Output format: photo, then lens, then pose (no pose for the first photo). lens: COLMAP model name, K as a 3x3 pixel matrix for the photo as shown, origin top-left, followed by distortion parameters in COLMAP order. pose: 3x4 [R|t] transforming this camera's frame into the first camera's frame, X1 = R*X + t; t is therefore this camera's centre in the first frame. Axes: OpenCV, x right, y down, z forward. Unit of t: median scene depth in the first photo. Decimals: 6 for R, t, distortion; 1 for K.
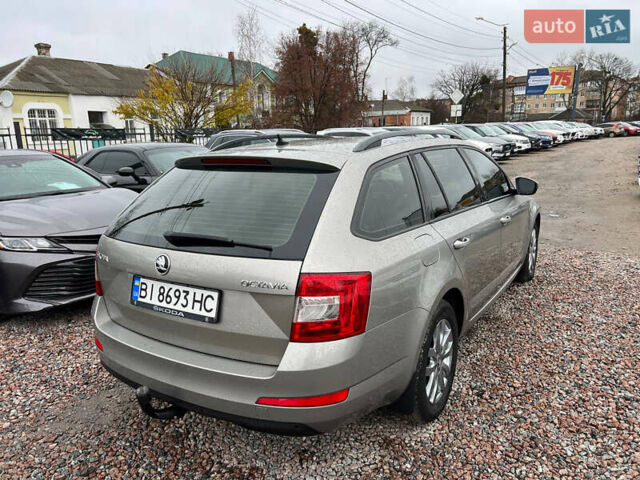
lens RADIAL K [[488.2, 0, 323.0], [0, 488.2, 240.6], [0, 0, 1]] dist [0.070354, -0.077139]
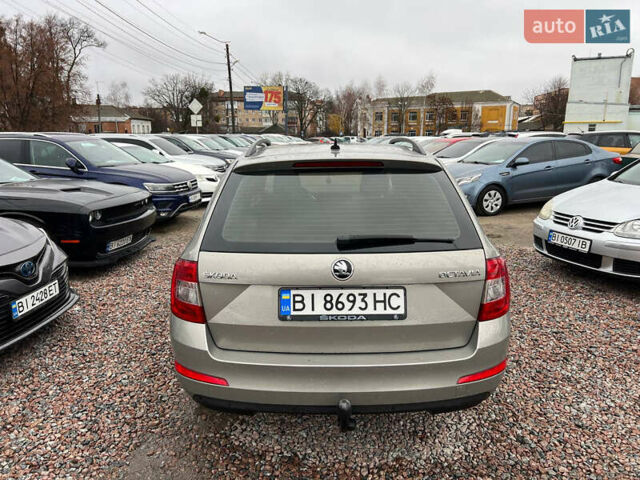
lens RADIAL K [[488.2, 0, 322.2], [0, 488.2, 242.1], [0, 0, 1]] dist [0.070354, -0.077139]
pose [[0.848030, -0.088354, 0.522531, -0.076661], [0.097169, 0.995212, 0.010581, -0.001727], [-0.520964, 0.041801, 0.852555, 0.017705]]
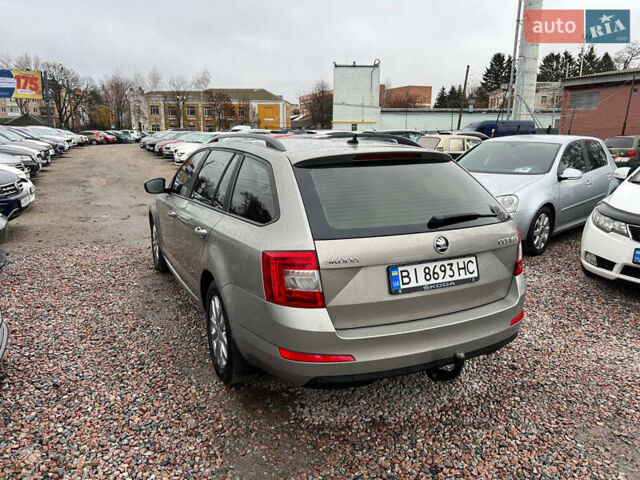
lens RADIAL K [[488.2, 0, 324.5], [0, 488.2, 240.3], [0, 0, 1]] dist [0.070354, -0.077139]
pose [[0.533871, -0.152555, 0.831690, -0.127303], [0.165234, 0.983450, 0.074326, -0.008168], [-0.829264, 0.097743, 0.550242, 0.053220]]
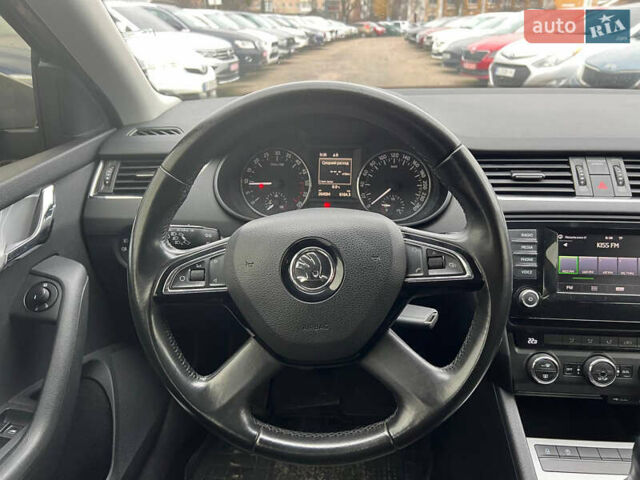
lens RADIAL K [[488.2, 0, 319.8], [0, 488.2, 236.0], [0, 0, 1]] dist [0.070354, -0.077139]
pose [[0.889624, -0.156853, 0.428912, 0.014744], [0.080125, 0.978209, 0.191541, -0.022968], [-0.449610, -0.136032, 0.882806, 0.181338]]
